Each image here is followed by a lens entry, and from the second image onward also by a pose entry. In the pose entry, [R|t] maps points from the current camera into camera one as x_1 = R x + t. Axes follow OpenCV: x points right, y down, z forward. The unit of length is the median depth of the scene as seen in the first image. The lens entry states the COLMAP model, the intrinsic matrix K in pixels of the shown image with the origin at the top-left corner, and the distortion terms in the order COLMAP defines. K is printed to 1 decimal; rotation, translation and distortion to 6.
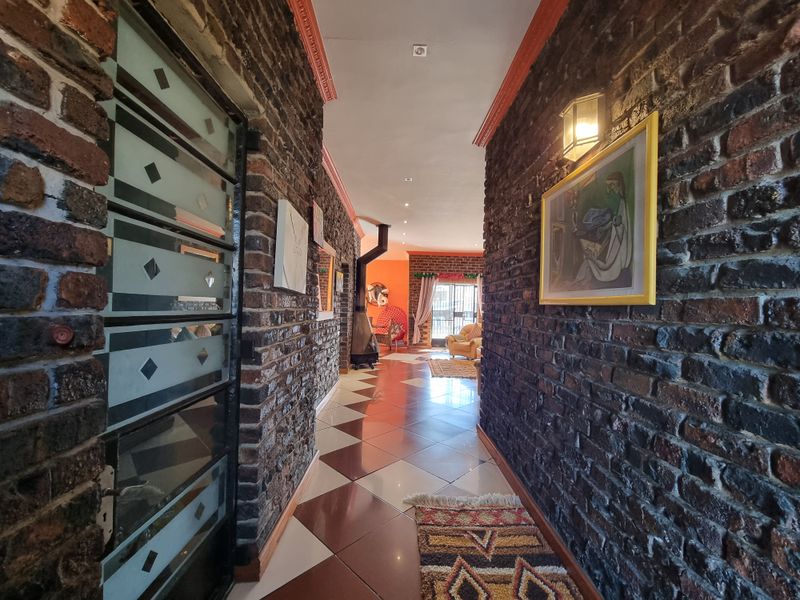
lens RADIAL K [[328.4, 0, 396.9], [0, 328.4, 299.9], [0, 0, 1]] dist [-0.001609, -0.000357]
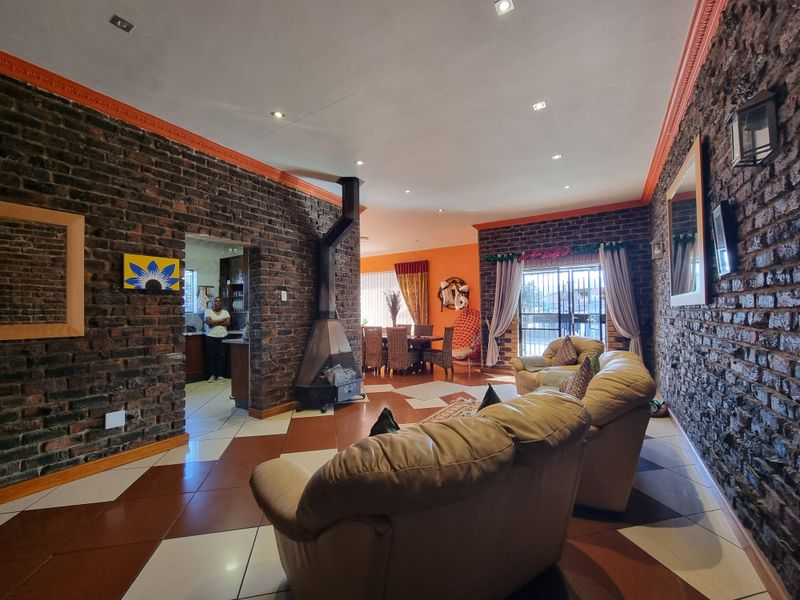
lens RADIAL K [[328.4, 0, 401.6], [0, 328.4, 303.1], [0, 0, 1]] dist [-0.001609, -0.000357]
pose [[0.848309, -0.048553, -0.527271, 0.251294], [0.044032, 0.998807, -0.021133, 0.016210], [0.527668, -0.005289, 0.849434, 0.363324]]
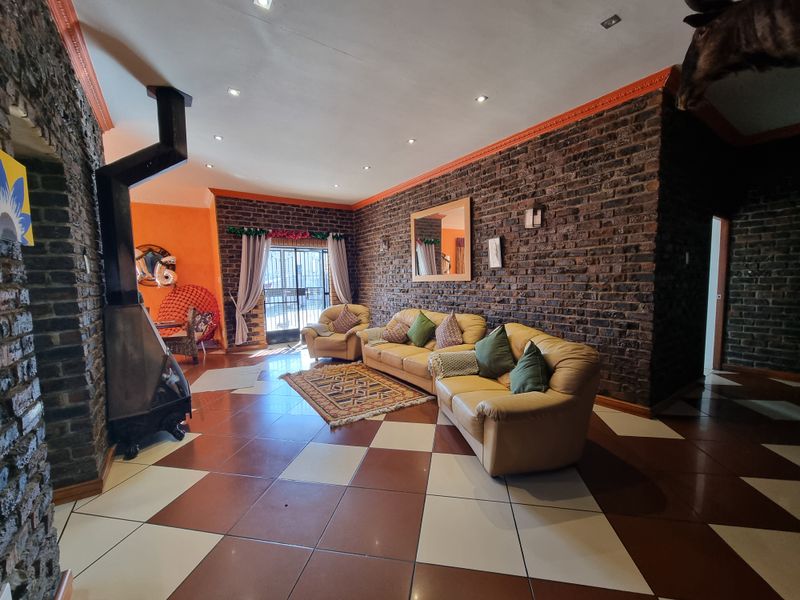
lens RADIAL K [[328.4, 0, 395.4], [0, 328.4, 304.8], [0, 0, 1]] dist [-0.001609, -0.000357]
pose [[0.822042, -0.087793, 0.562619, -0.044573], [0.031469, 0.993537, 0.109055, 0.001639], [-0.568557, -0.071943, 0.819492, 0.333549]]
